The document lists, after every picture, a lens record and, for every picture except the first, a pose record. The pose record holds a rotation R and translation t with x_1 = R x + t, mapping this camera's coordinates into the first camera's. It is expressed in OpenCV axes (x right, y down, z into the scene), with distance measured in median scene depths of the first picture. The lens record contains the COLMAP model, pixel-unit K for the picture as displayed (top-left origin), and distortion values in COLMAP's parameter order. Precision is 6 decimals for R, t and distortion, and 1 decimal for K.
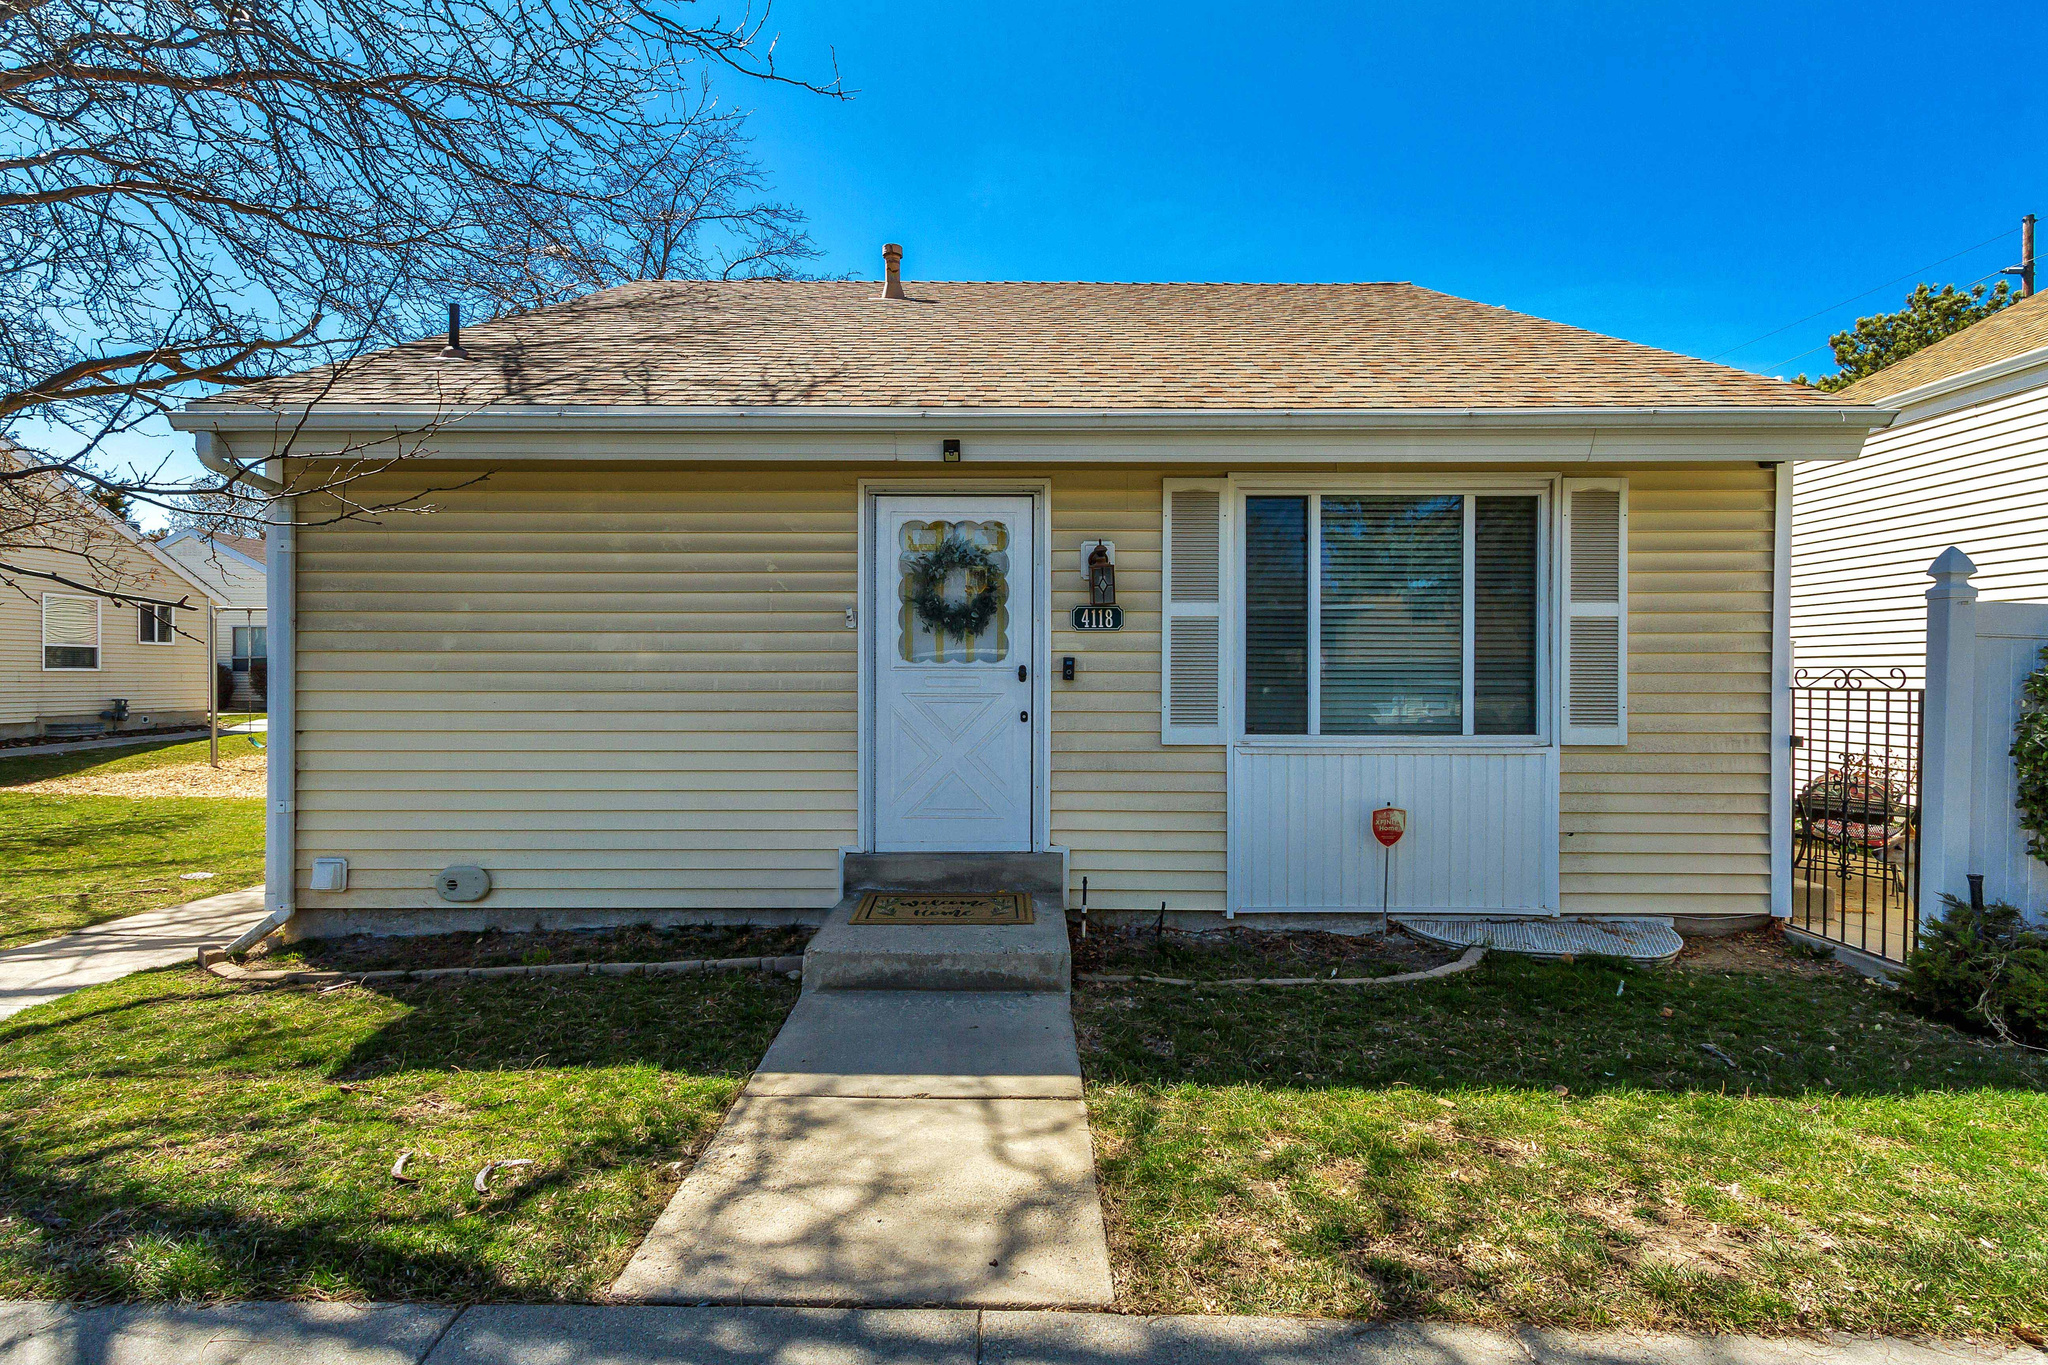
lens RADIAL K [[1008.8, 0, 1026.7], [0, 1008.8, 687.5], [0, 0, 1]] dist [-0.002816, -0.000115]
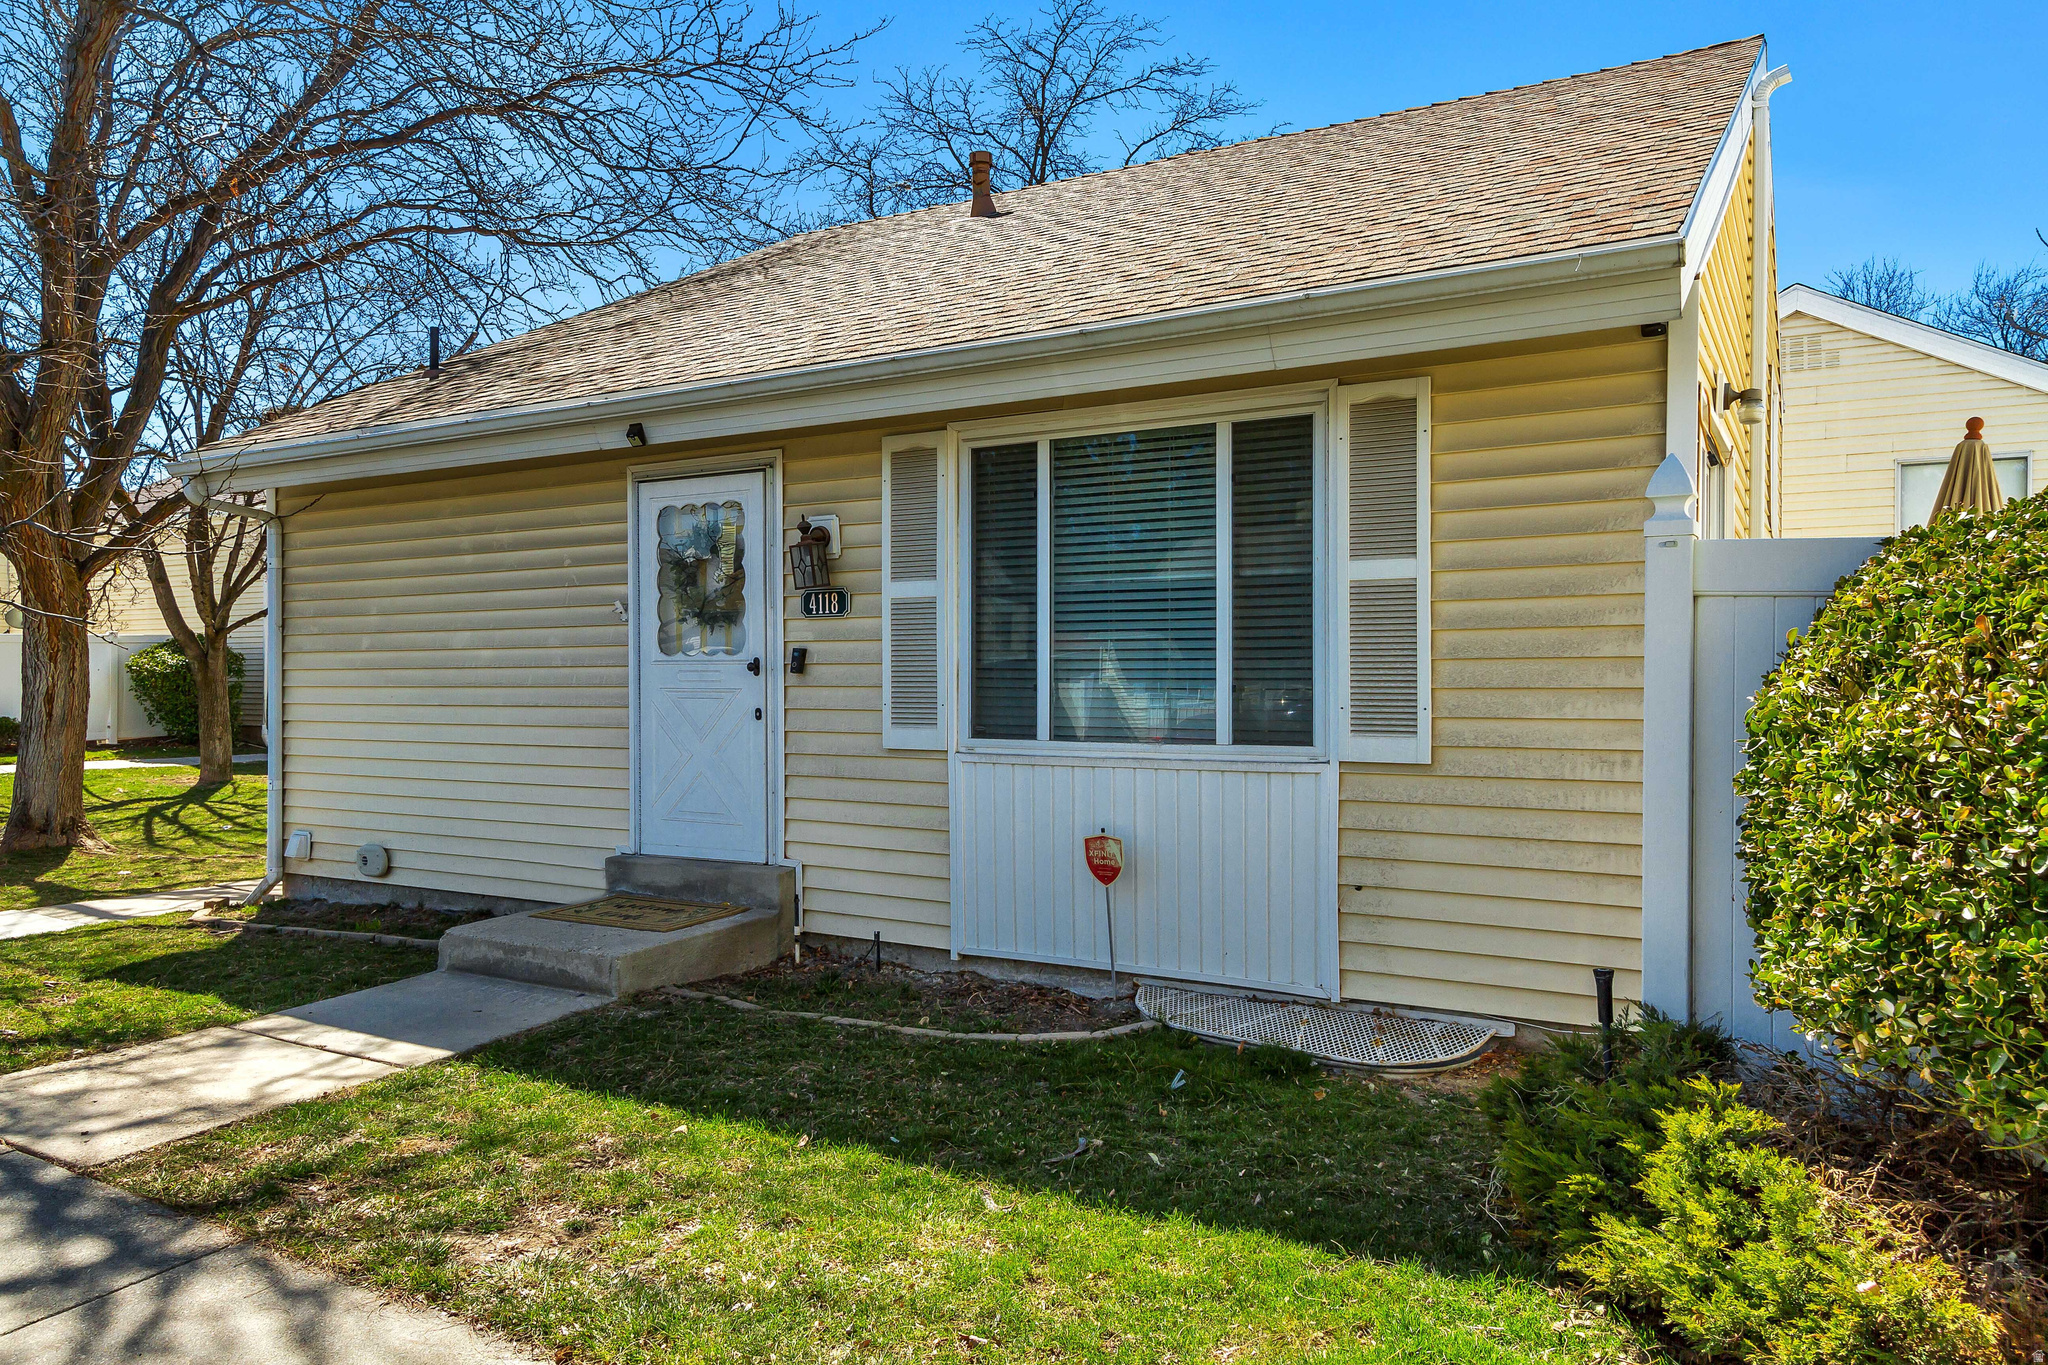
lens RADIAL K [[1418.1, 0, 1021.8], [0, 1418.1, 684.9], [0, 0, 1]] dist [-0.011173, -0.008342]
pose [[0.861171, -0.001123, -0.508313, 0.846416], [0.000483, 0.999999, -0.001390, 0.004431], [0.508314, 0.000952, 0.861171, 0.024036]]
